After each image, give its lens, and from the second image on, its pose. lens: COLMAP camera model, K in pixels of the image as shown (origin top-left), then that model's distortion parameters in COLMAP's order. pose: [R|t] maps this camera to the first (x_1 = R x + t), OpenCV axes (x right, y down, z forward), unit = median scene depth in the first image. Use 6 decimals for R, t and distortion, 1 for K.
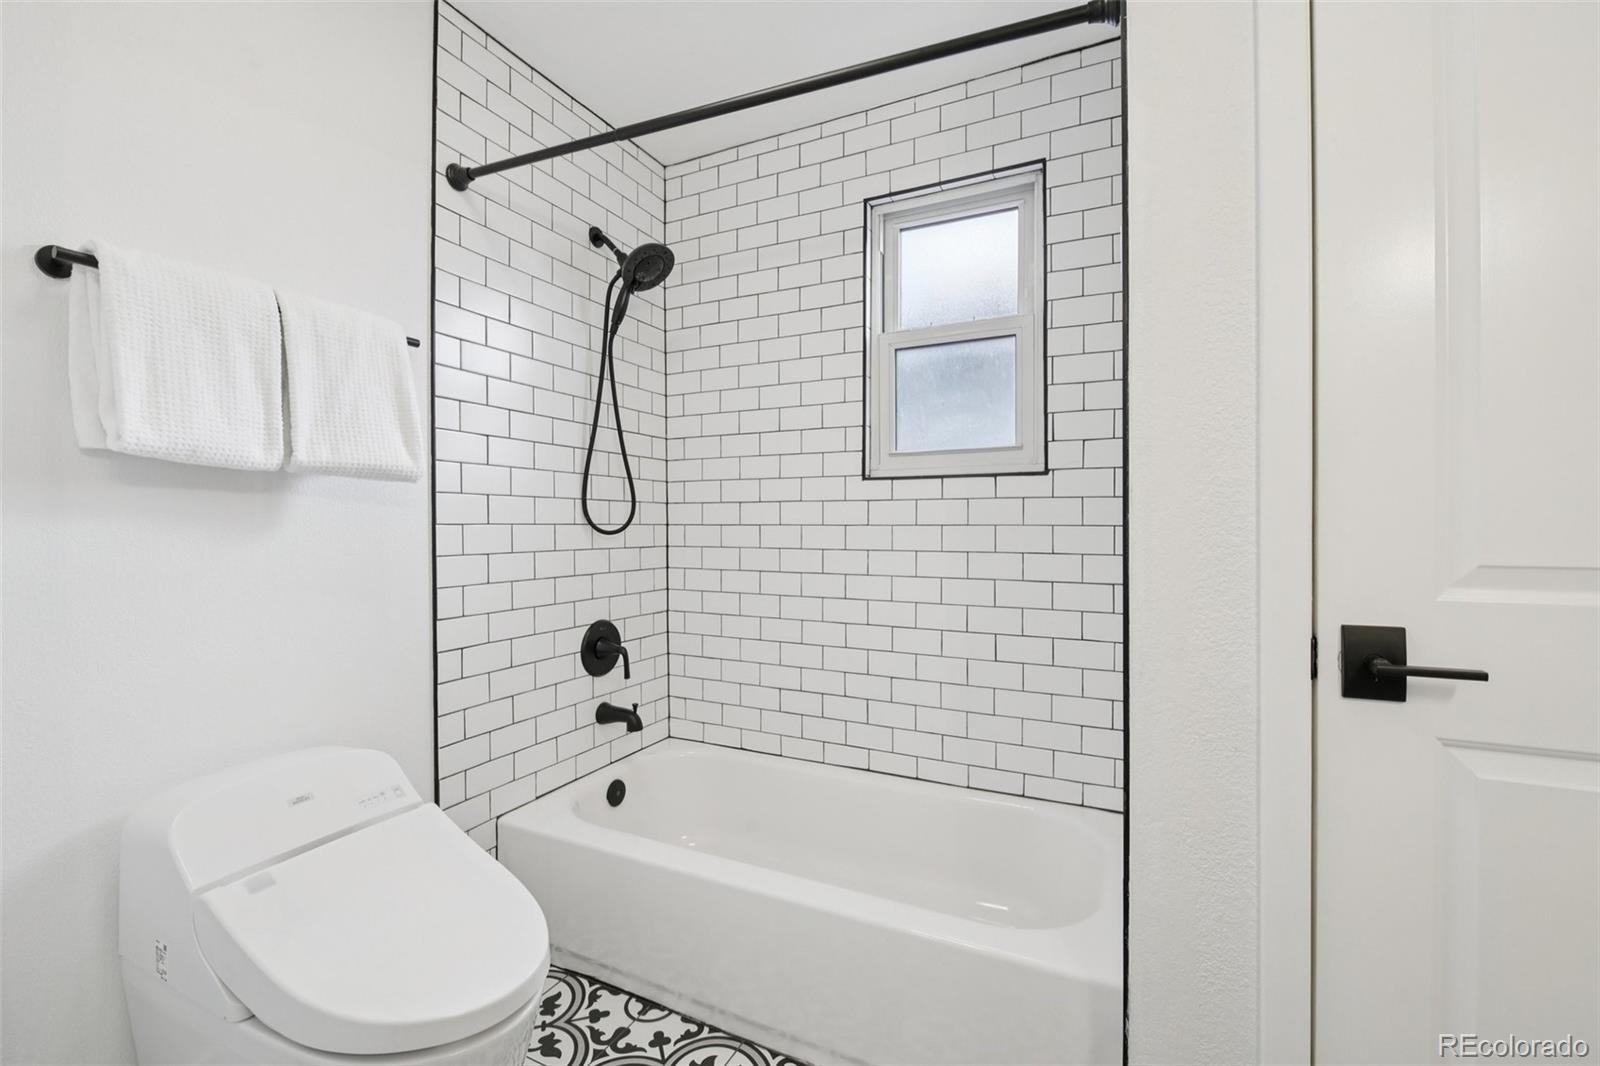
lens RADIAL K [[693.2, 0, 798.6], [0, 693.2, 525.4], [0, 0, 1]] dist [0.000432, -0.010906]
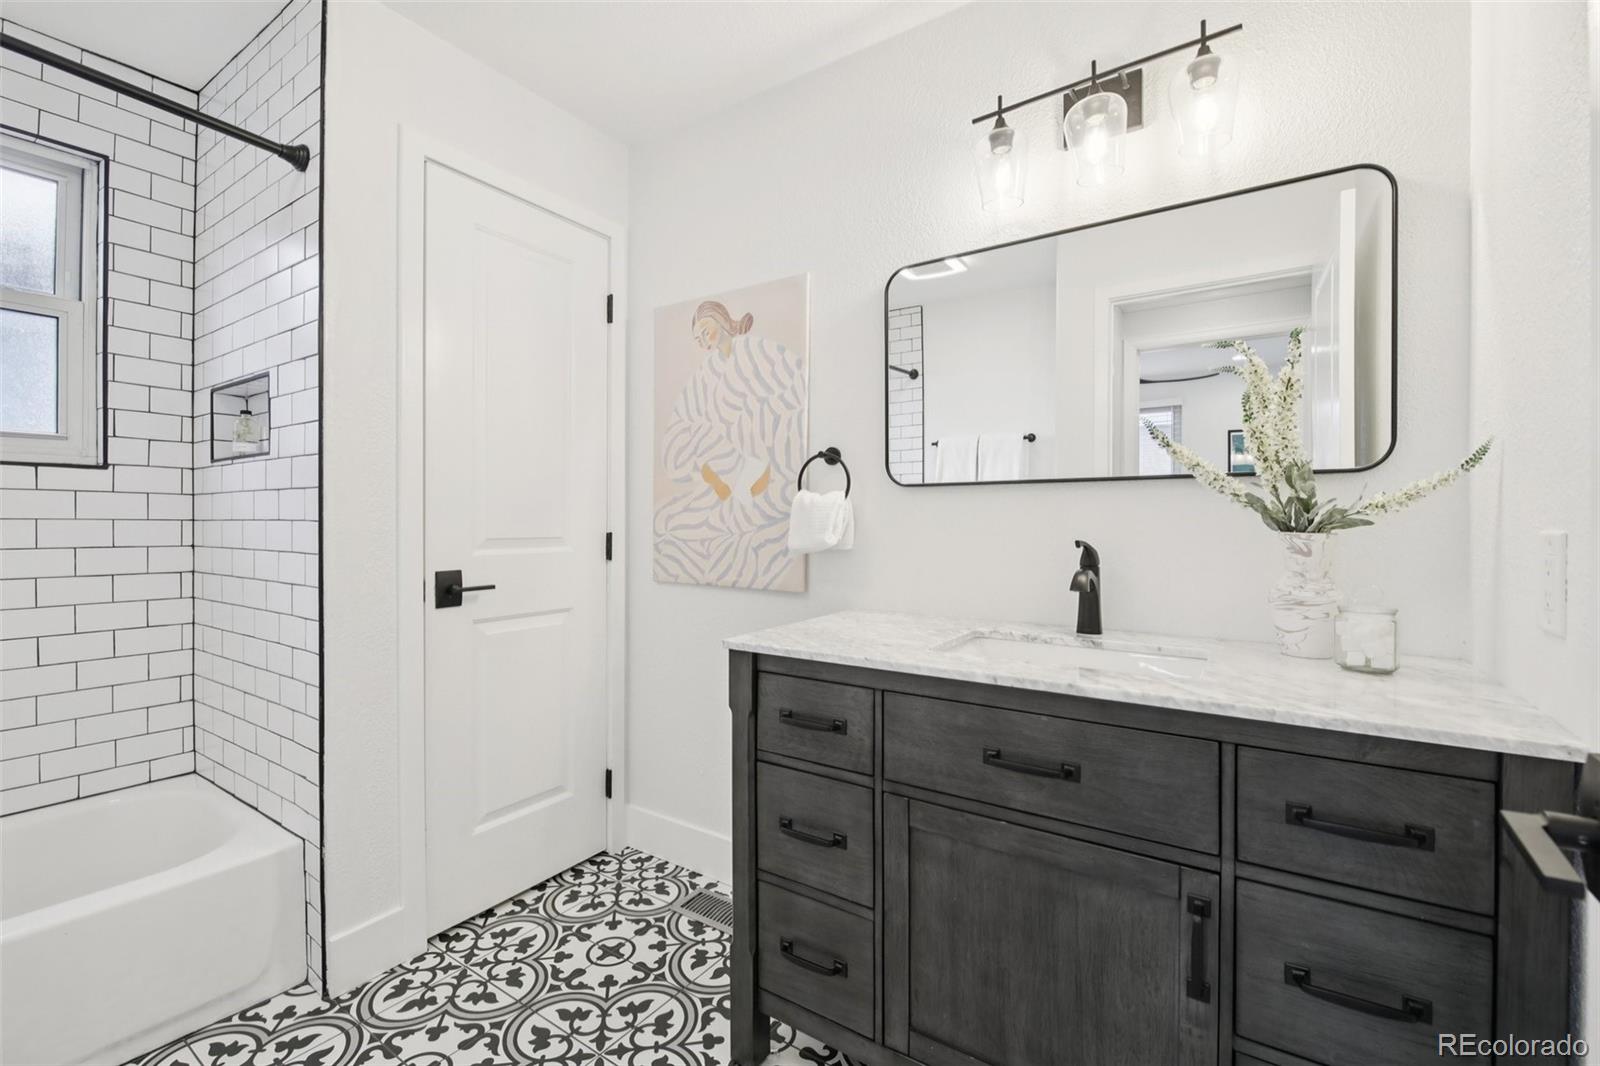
lens RADIAL K [[693.2, 0, 798.6], [0, 693.2, 525.4], [0, 0, 1]] dist [0.000432, -0.010906]
pose [[0.124819, -0.010667, 0.992122, -0.970128], [-0.001235, 0.999940, 0.010906, -0.005809], [-0.992179, -0.002587, 0.124798, -0.244593]]
